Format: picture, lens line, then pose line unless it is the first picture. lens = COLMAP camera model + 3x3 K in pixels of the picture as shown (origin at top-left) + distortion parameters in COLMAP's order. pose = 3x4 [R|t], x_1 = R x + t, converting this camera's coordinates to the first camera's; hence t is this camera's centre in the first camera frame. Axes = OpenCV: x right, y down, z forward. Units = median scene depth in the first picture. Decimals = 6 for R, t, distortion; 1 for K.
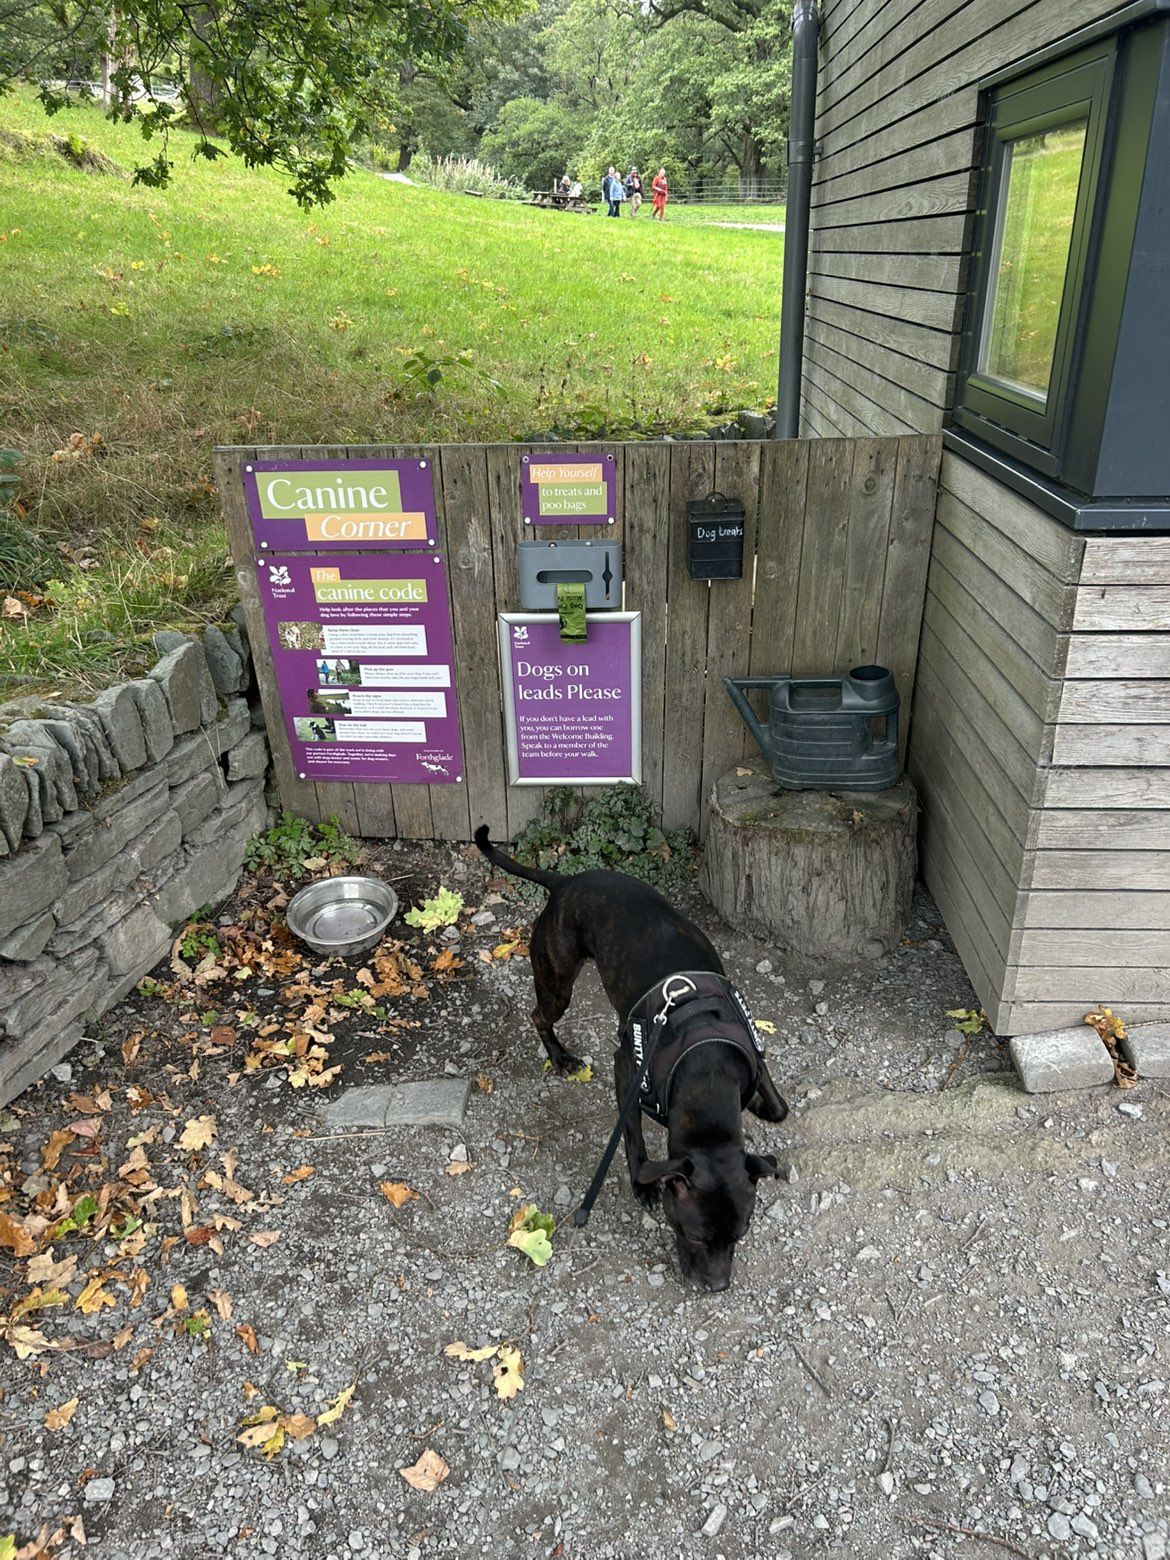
lens RADIAL K [[1125.2, 0, 584.5], [0, 1125.2, 783.3], [0, 0, 1]] dist [0.014820, -0.008362]
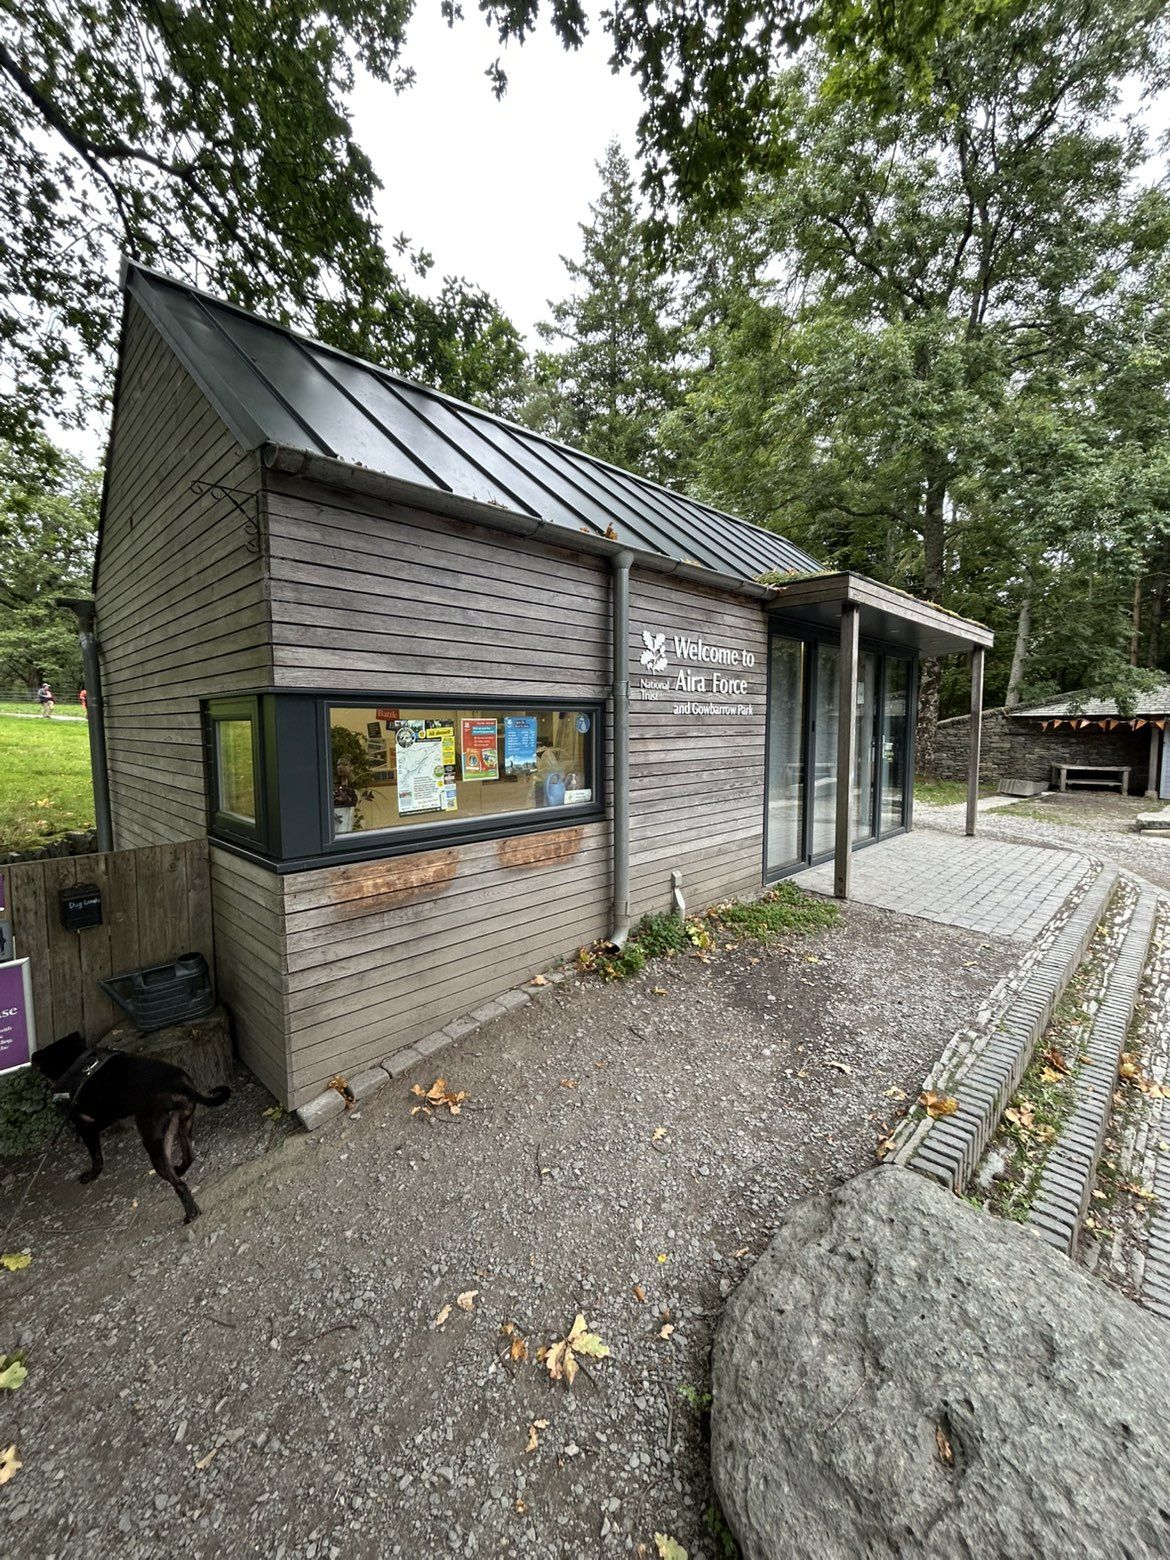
lens RADIAL K [[630.7, 0, 584.8], [0, 630.7, 780.2], [0, 0, 1]] dist [0.002080, -0.000149]
pose [[0.659668, -0.047005, 0.750086, -0.107452], [0.304216, 0.929324, -0.209308, 0.058025], [-0.687234, 0.366262, 0.627345, -0.293567]]
